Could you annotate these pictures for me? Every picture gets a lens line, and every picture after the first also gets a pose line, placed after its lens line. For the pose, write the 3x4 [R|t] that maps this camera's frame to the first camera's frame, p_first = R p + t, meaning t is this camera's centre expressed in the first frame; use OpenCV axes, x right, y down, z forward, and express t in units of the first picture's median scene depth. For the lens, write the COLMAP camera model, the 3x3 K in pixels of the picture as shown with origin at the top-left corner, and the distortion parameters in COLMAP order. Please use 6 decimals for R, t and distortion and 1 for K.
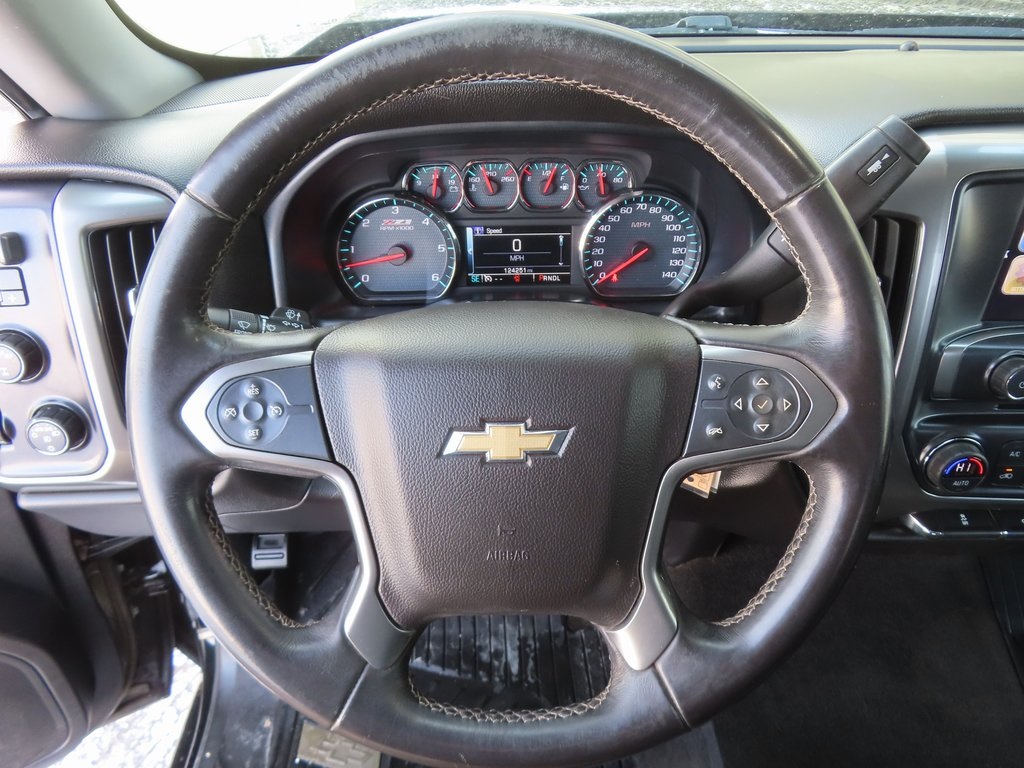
lens RADIAL K [[743.1, 0, 512.0], [0, 743.1, 384.0], [0, 0, 1]] dist [0.006622, -0.008072]
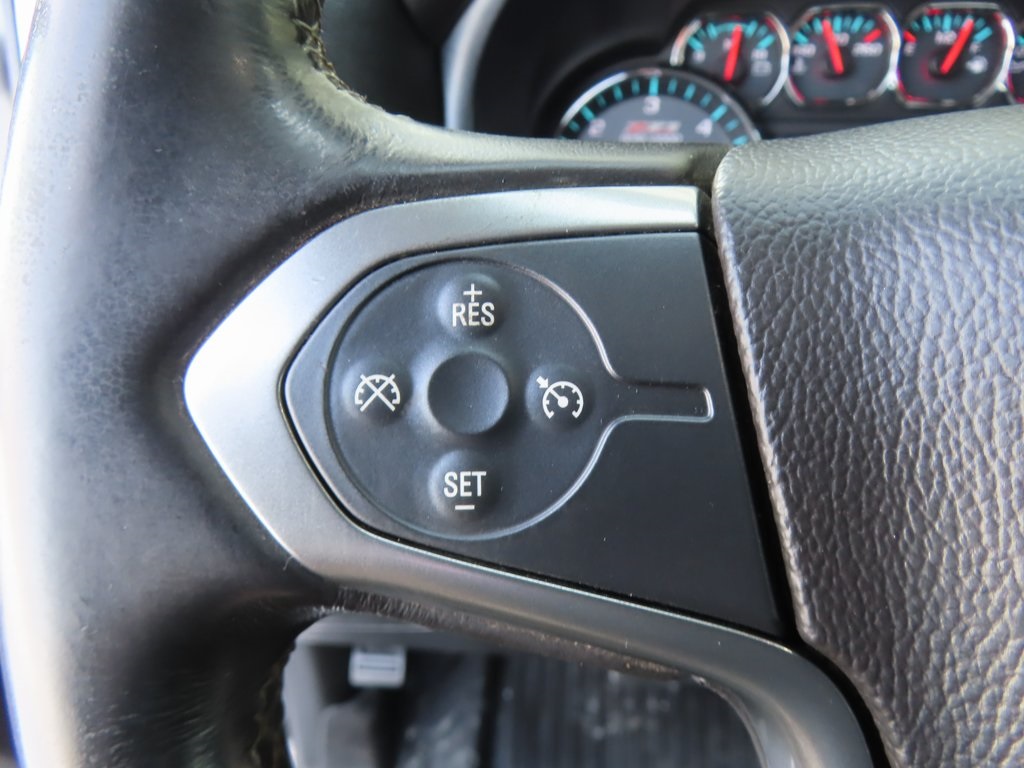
lens RADIAL K [[743.1, 0, 512.0], [0, 743.1, 384.0], [0, 0, 1]] dist [0.006622, -0.008072]
pose [[0.990361, 0.059013, -0.125310, -0.178771], [-0.069750, 0.994098, -0.083096, 0.030503], [0.119667, 0.091035, 0.988632, 0.449712]]
